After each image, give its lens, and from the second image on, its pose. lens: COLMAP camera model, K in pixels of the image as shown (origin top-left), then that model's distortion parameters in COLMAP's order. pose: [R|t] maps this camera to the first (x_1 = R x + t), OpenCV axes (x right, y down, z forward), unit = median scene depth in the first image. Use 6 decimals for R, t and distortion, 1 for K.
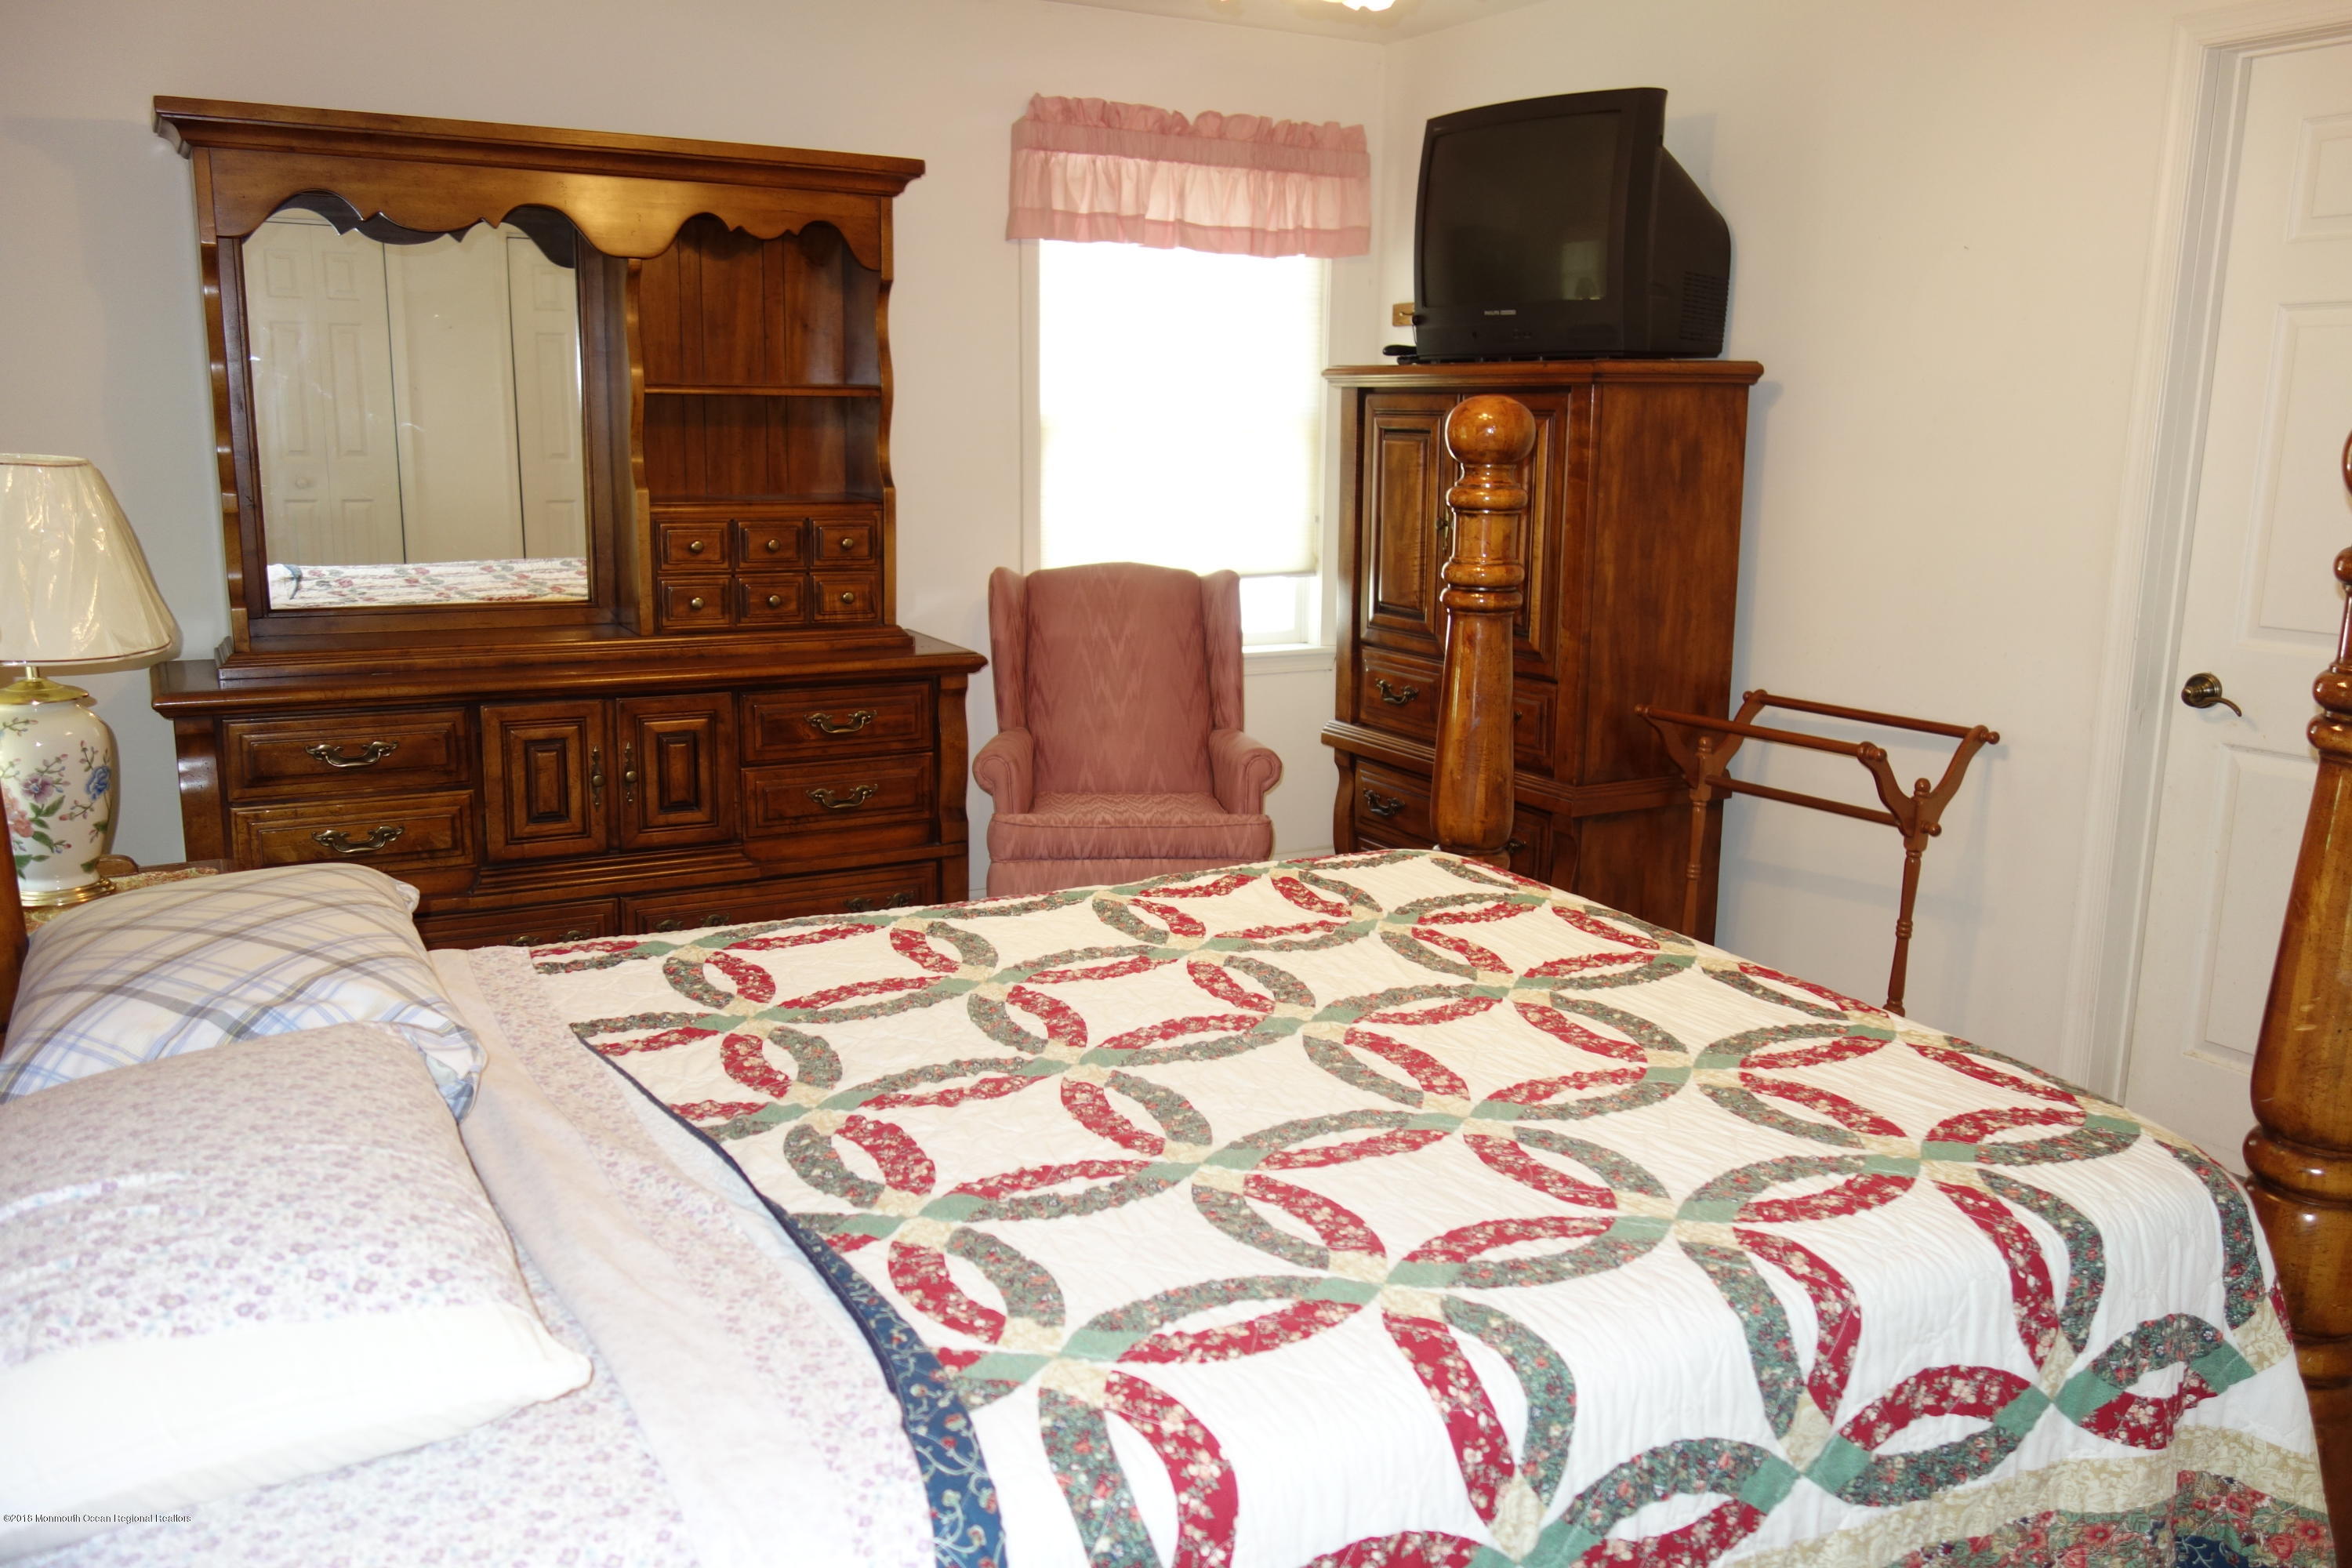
lens RADIAL K [[1928.8, 0, 1176.0], [0, 1928.8, 784.0], [0, 0, 1]] dist [-0.001165, -0.003073]
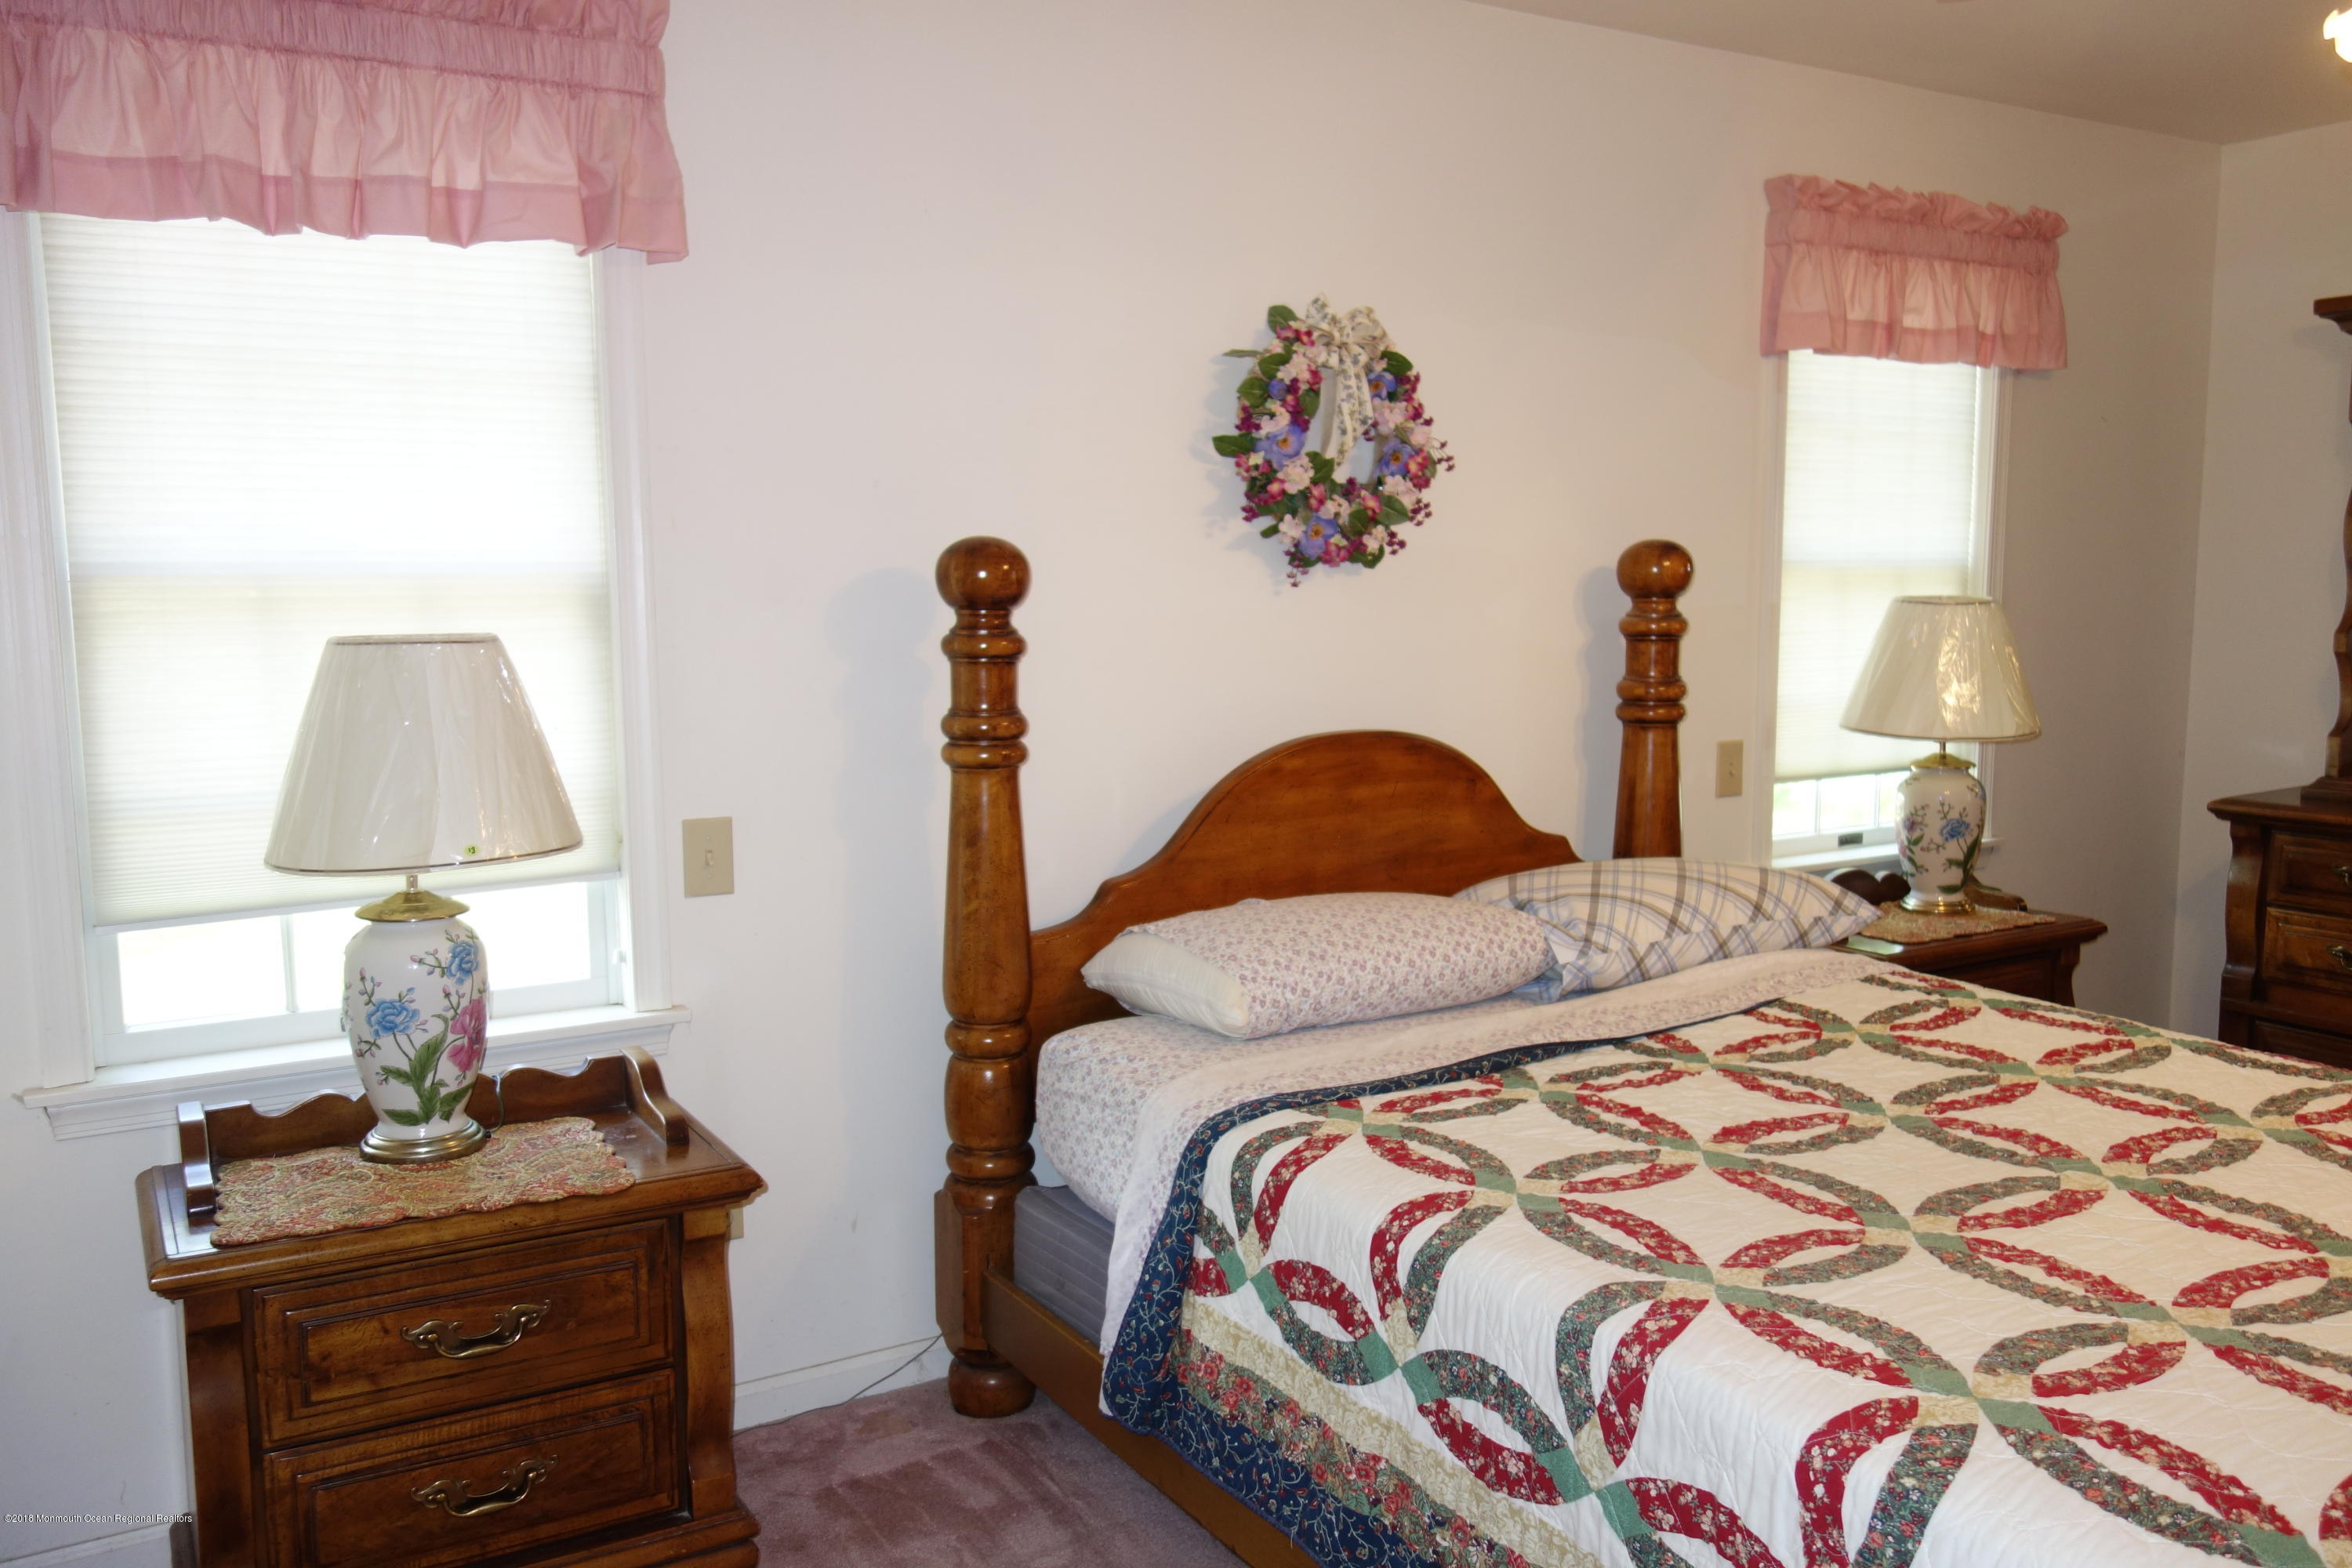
lens RADIAL K [[1895.7, 0, 1176.0], [0, 1895.7, 784.0], [0, 0, 1]] dist [-0.002011, 0.129700]
pose [[0.033649, 0.103157, -0.994096, 1.099302], [-0.185636, 0.977996, 0.095203, -0.083781], [0.982042, 0.181337, 0.052058, 0.502110]]
